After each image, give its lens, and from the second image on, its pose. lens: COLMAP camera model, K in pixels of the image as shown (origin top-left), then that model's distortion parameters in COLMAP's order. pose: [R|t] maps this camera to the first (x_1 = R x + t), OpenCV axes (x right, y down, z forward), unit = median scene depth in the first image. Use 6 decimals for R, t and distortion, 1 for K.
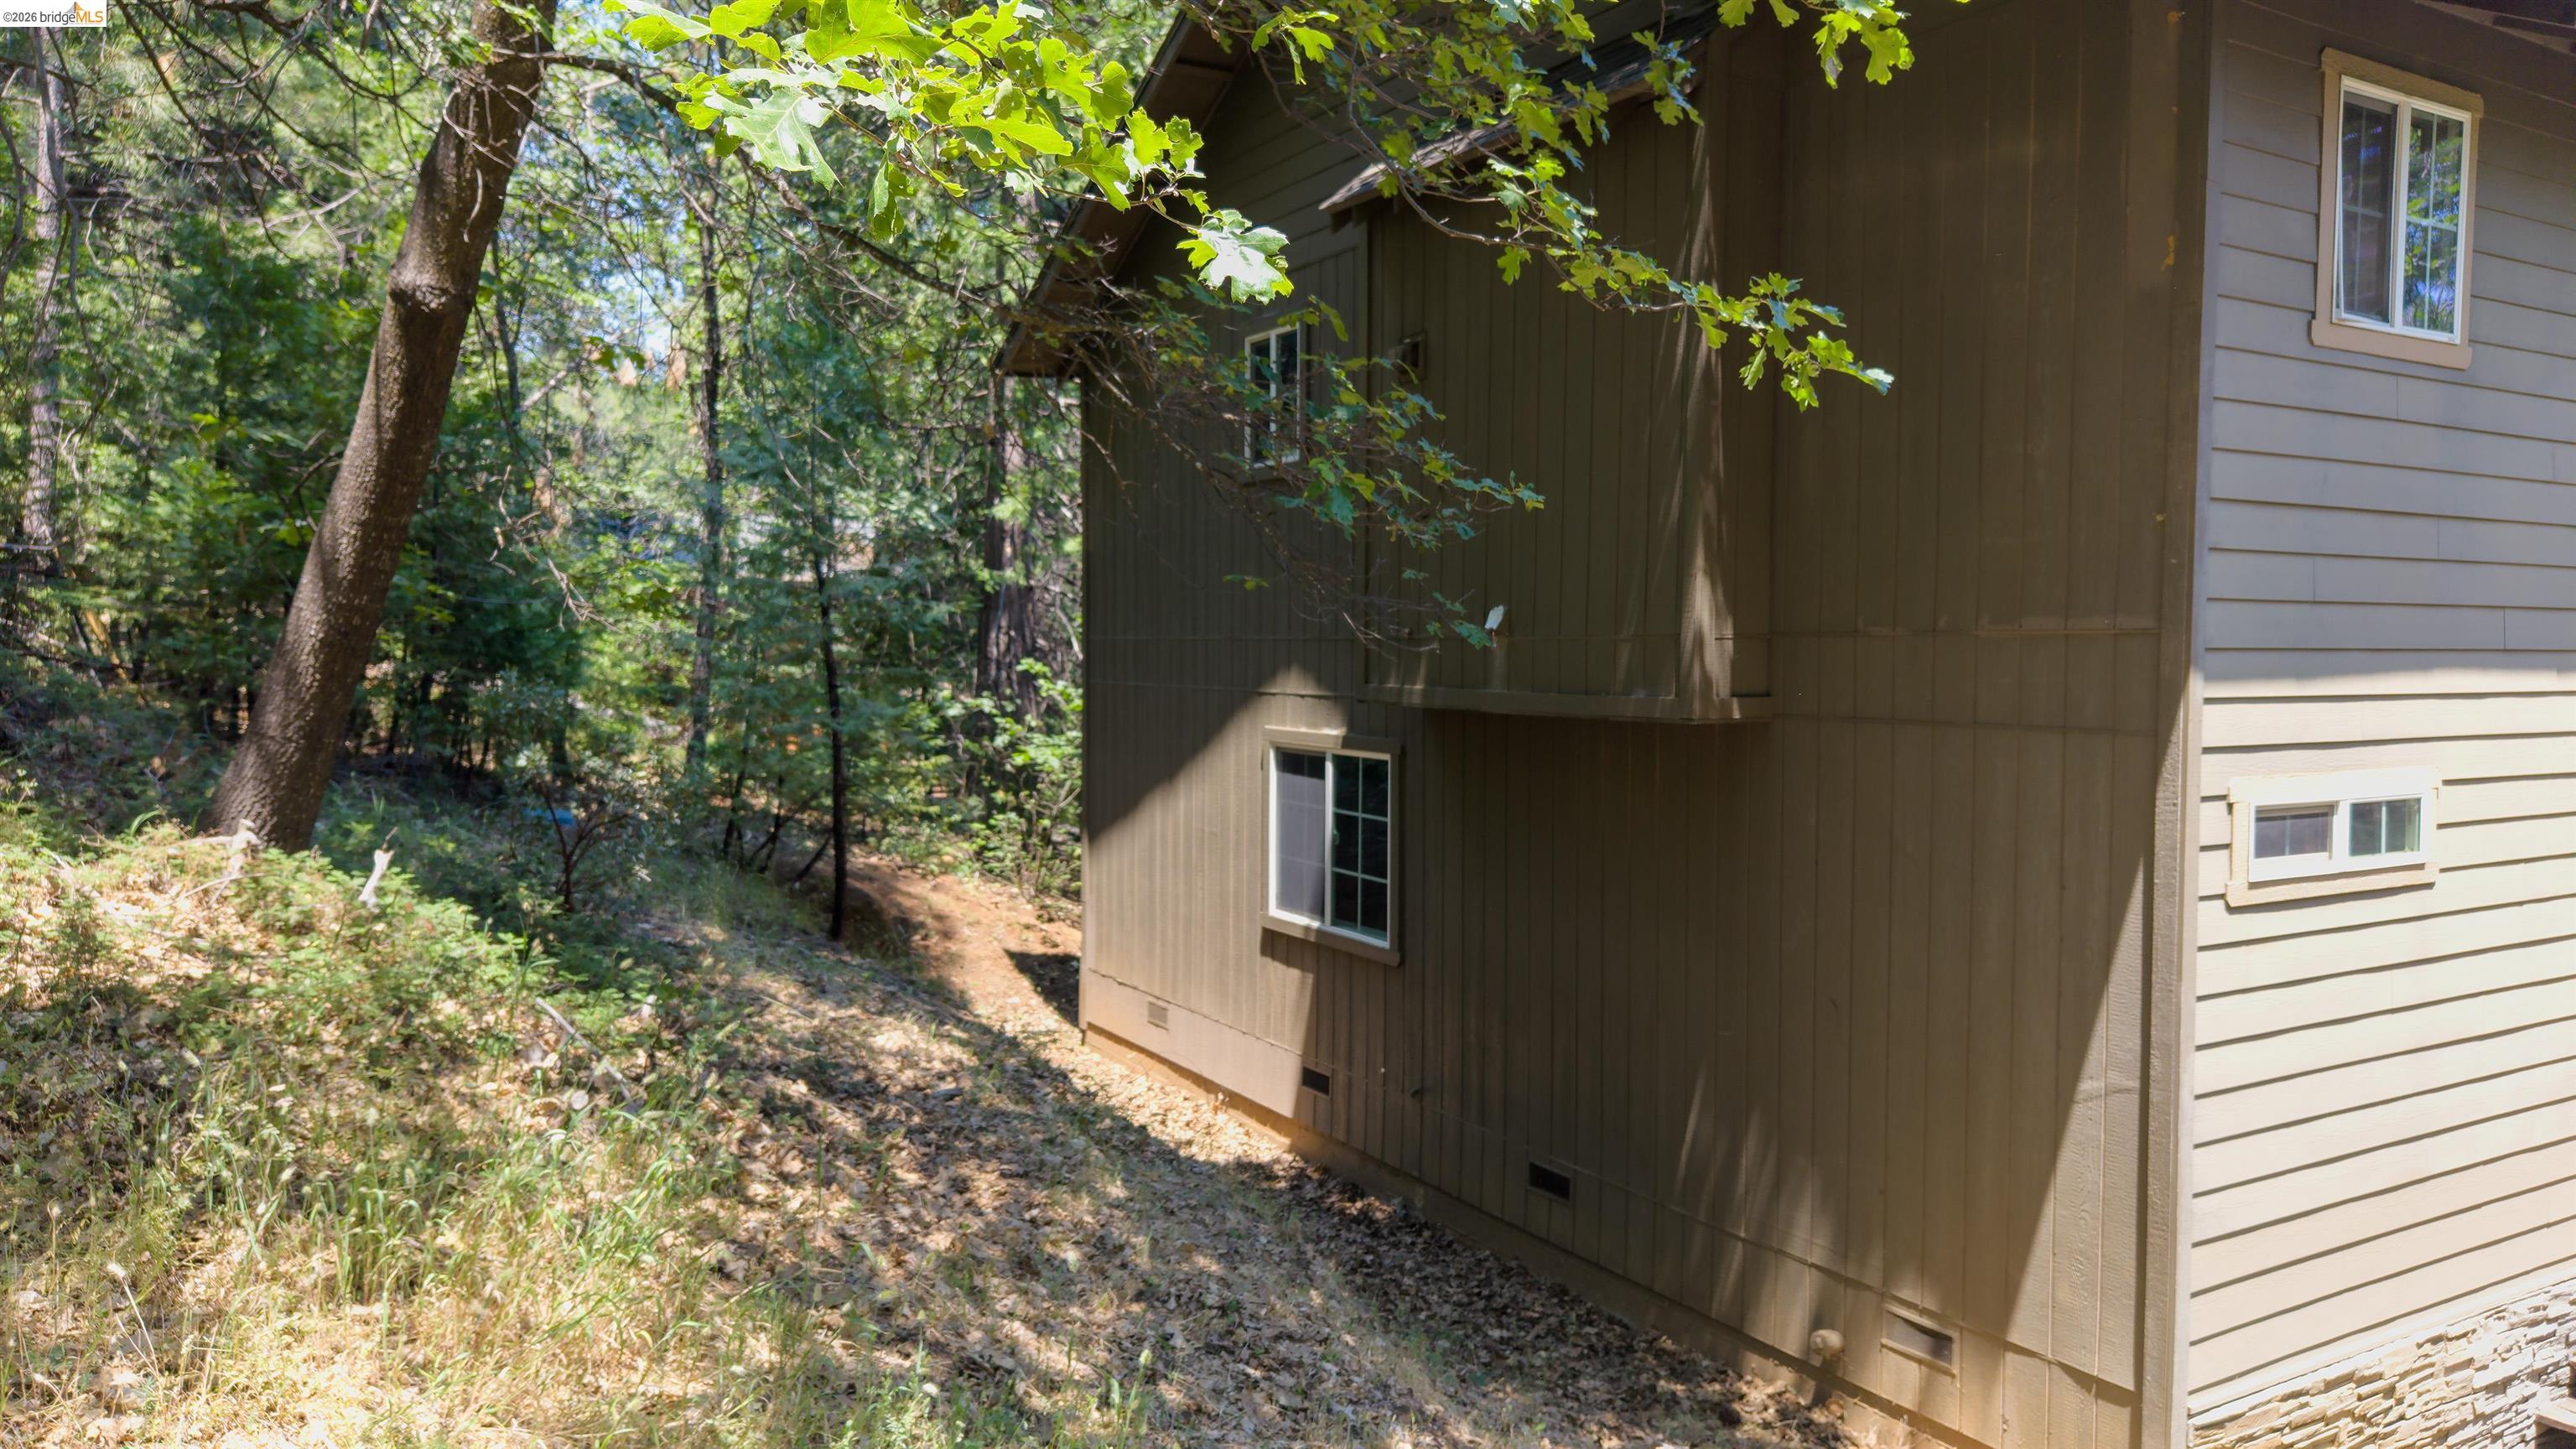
lens RADIAL K [[1749.0, 0, 1288.0], [0, 1749.0, 724.5], [0, 0, 1]] dist [0.008283, 0.001669]
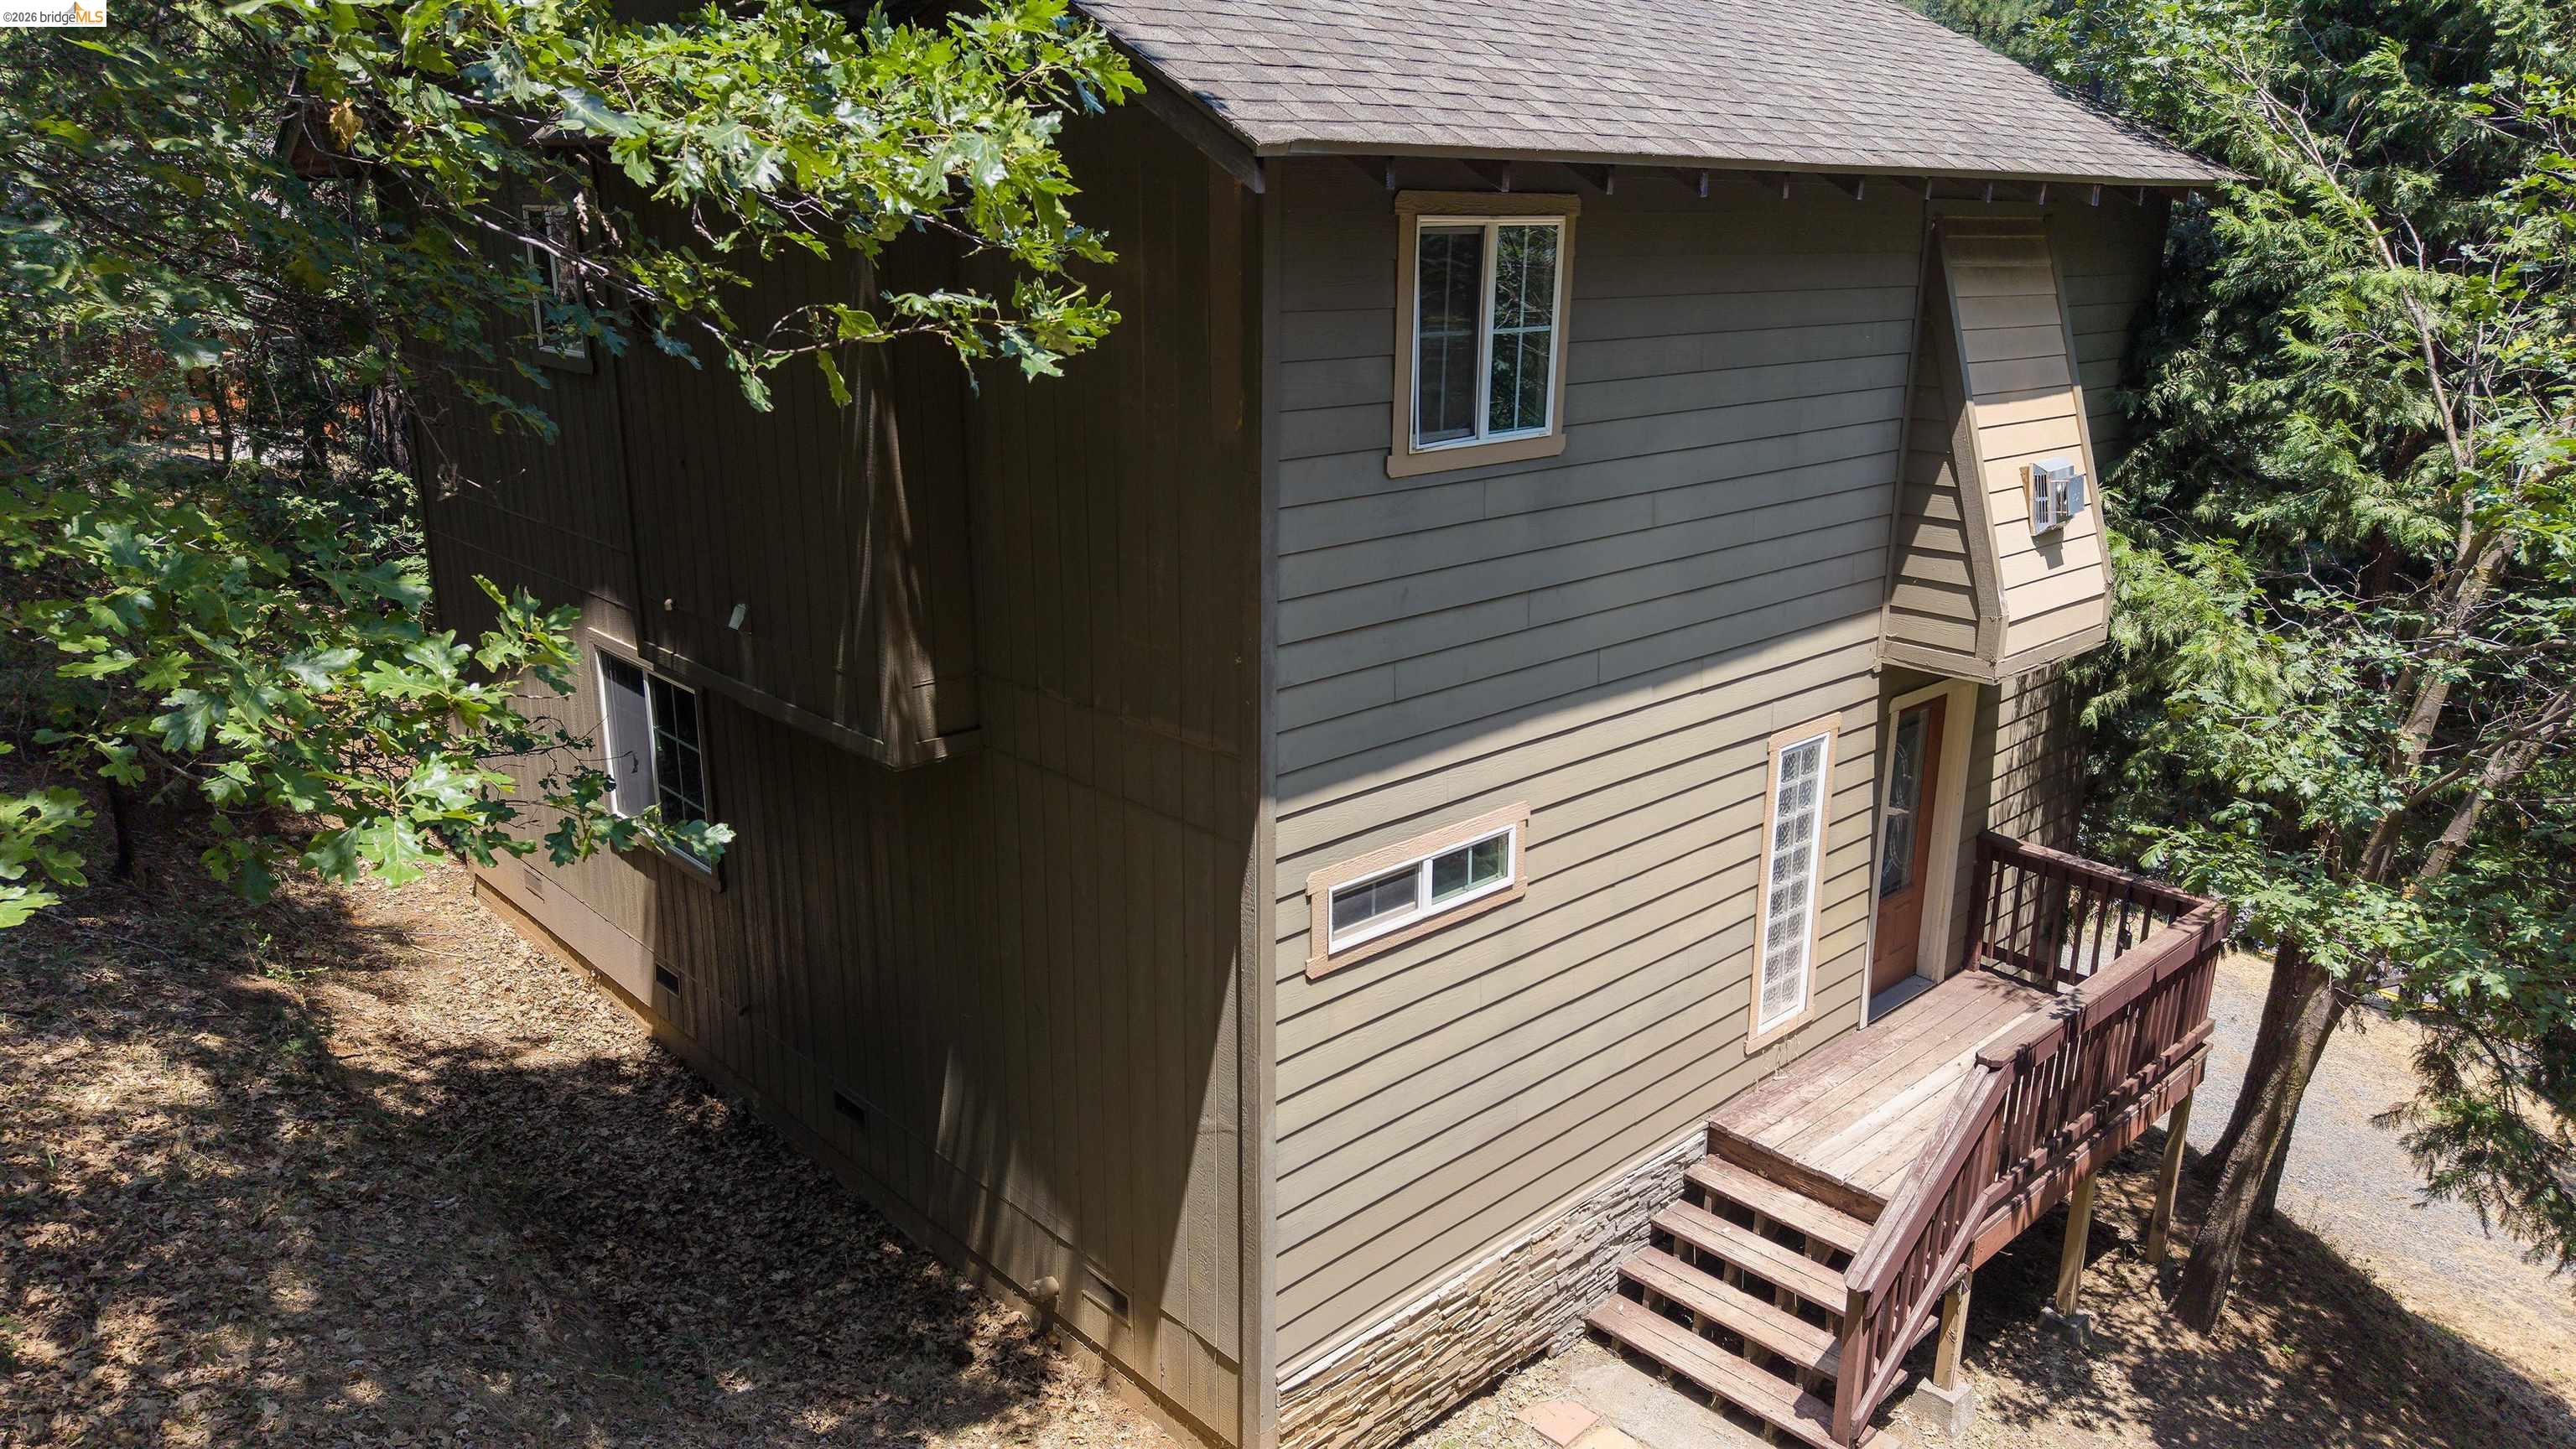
lens RADIAL K [[1731.9, 0, 1288.0], [0, 1731.9, 724.5], [0, 0, 1]] dist [0.092118, 0.000099]
pose [[0.976565, -0.059823, 0.206743, 0.281995], [0.008093, 0.970121, 0.242487, -0.315748], [-0.215072, -0.235131, 0.947870, -0.032733]]
